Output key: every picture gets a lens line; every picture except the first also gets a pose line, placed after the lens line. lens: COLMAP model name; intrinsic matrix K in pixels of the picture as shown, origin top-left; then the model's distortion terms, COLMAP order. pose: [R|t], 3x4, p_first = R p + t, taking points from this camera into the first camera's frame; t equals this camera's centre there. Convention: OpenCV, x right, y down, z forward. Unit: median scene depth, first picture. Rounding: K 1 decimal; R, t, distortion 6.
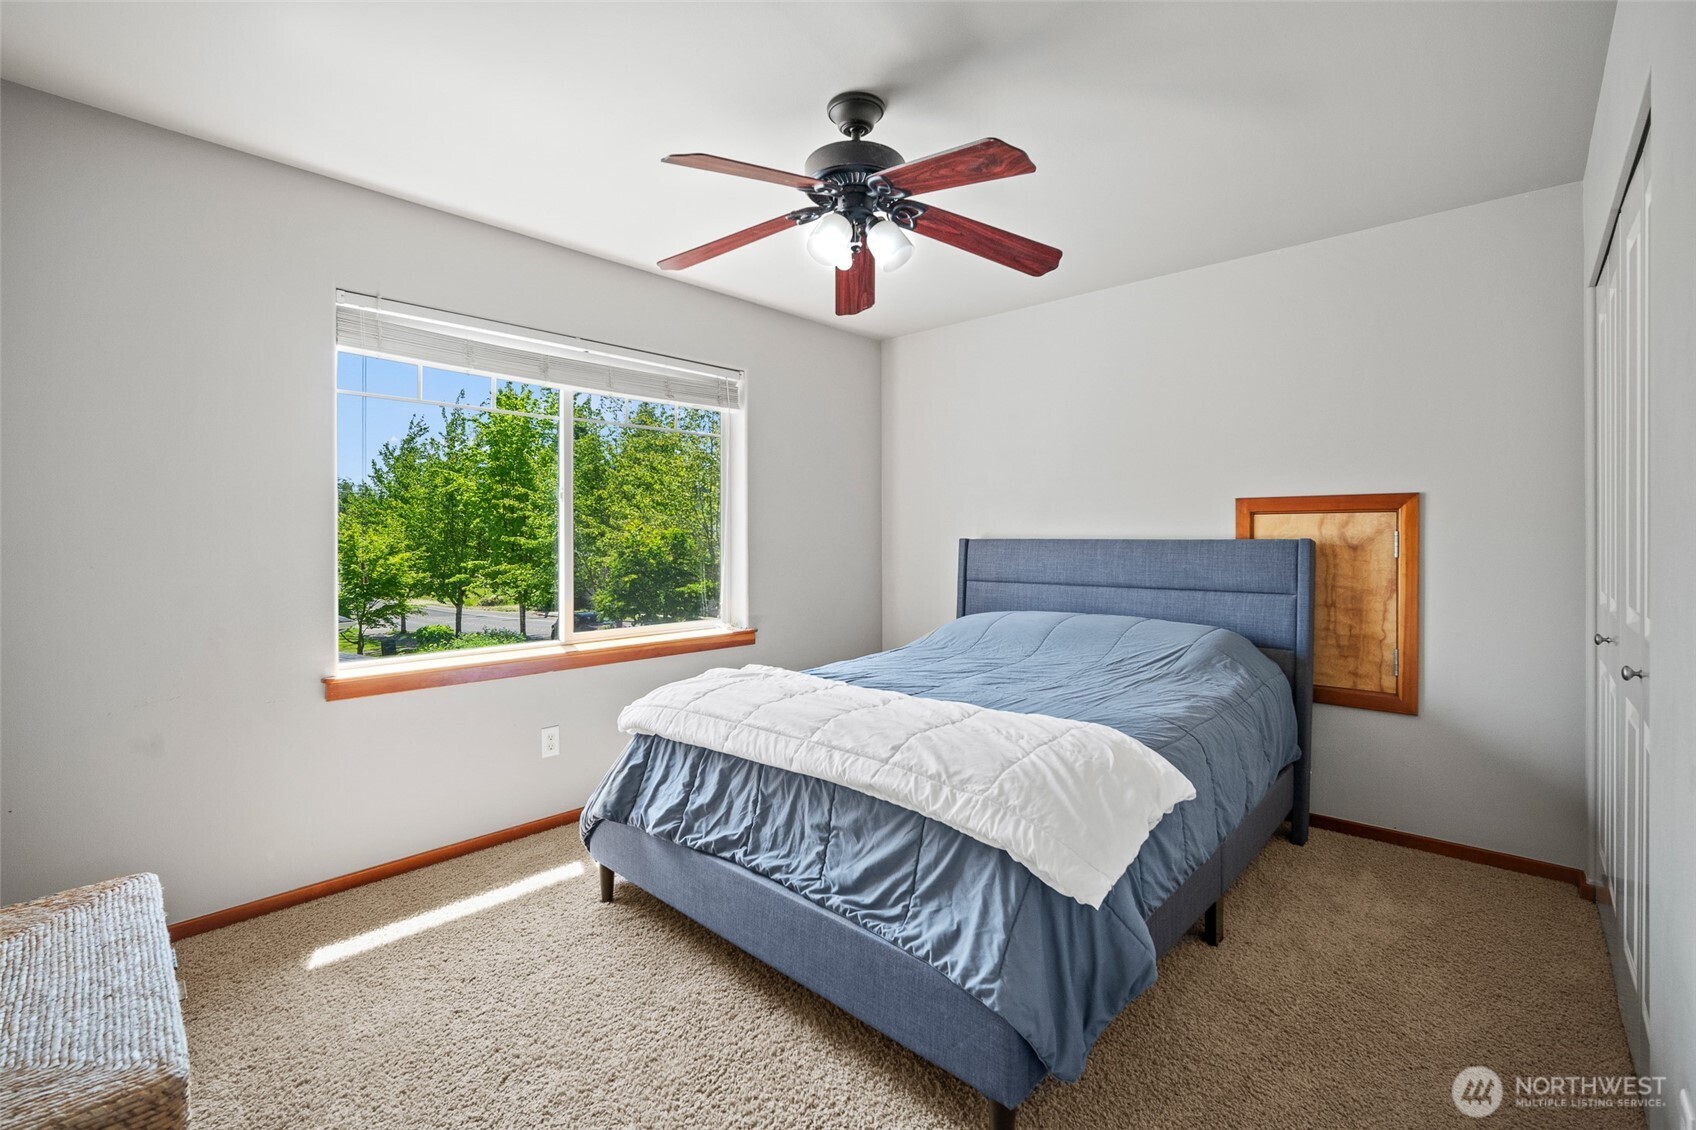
lens RADIAL K [[736.6, 0, 842.7], [0, 736.6, 547.4], [0, 0, 1]] dist [-0.033527, 0.000097]
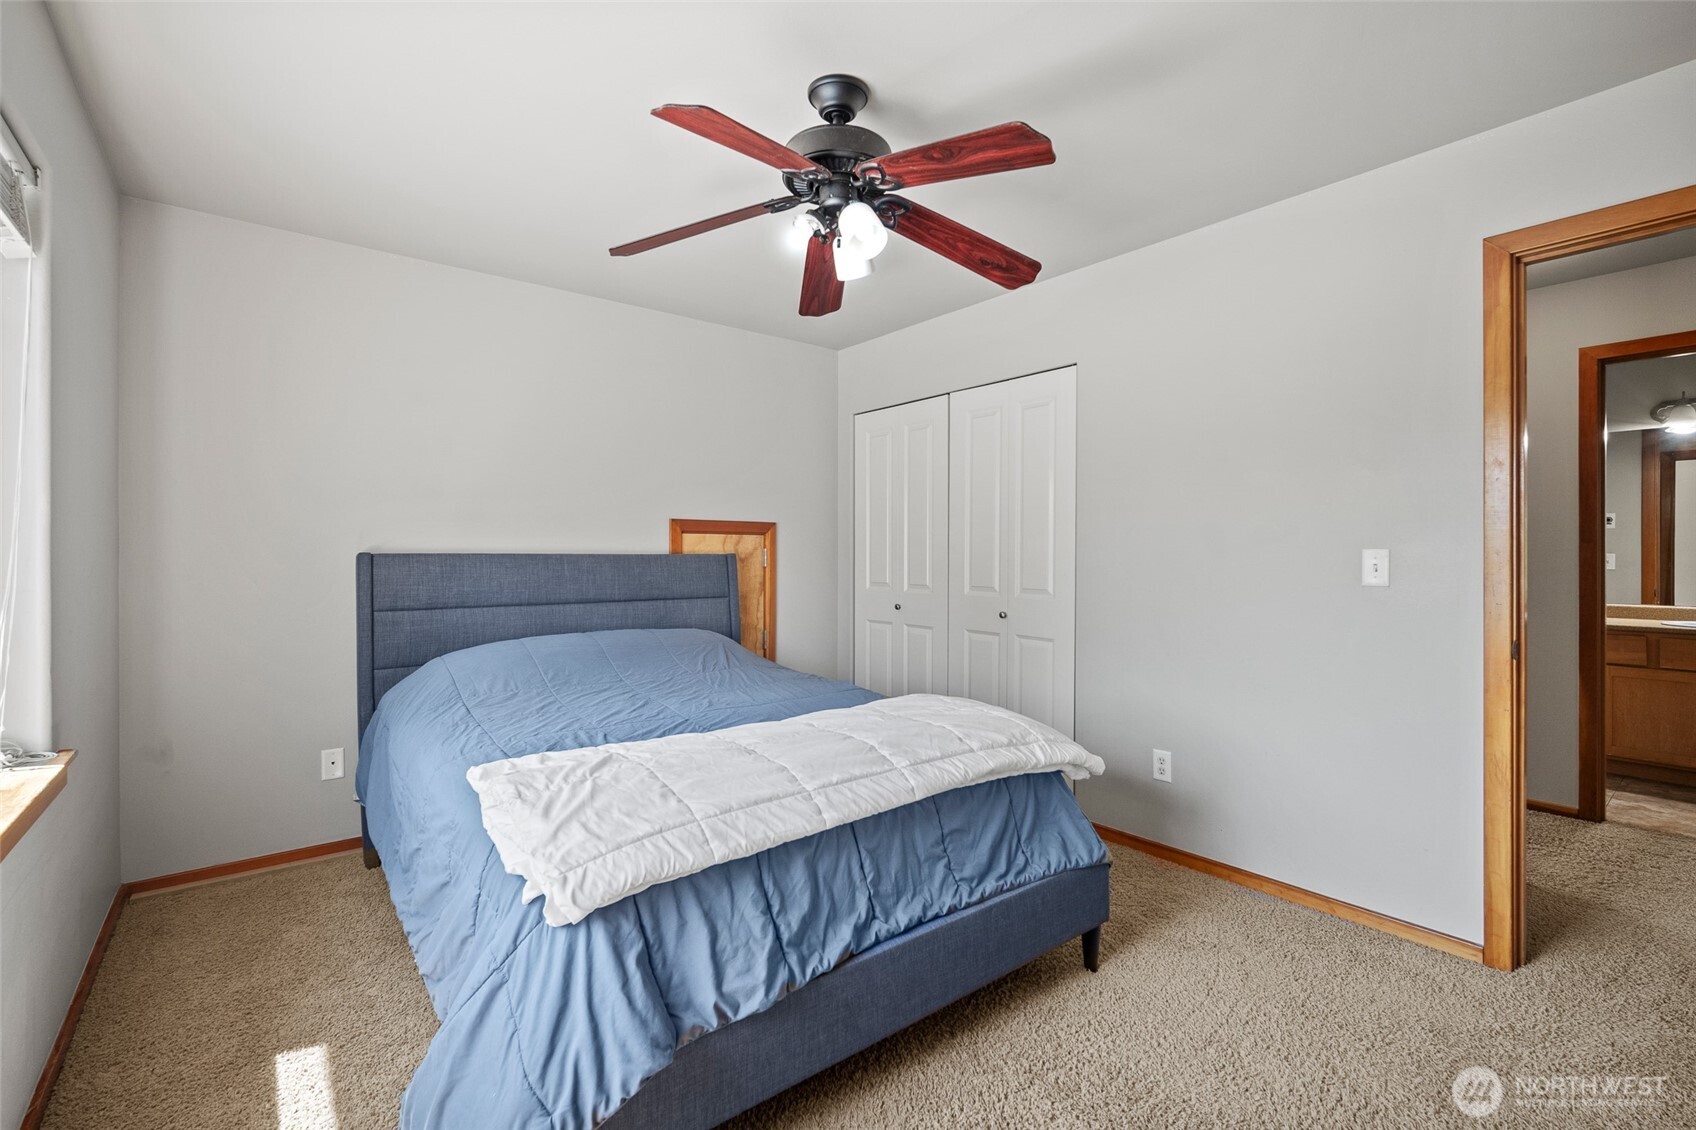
lens RADIAL K [[741.8, 0, 848.0], [0, 741.8, 565.0], [0, 0, 1]] dist [-0.007612, 0.000517]
pose [[0.152104, -0.013971, 0.988266, -0.652499], [0.008415, 0.999882, 0.012840, -0.007113], [-0.988329, 0.006363, 0.152203, 0.601453]]
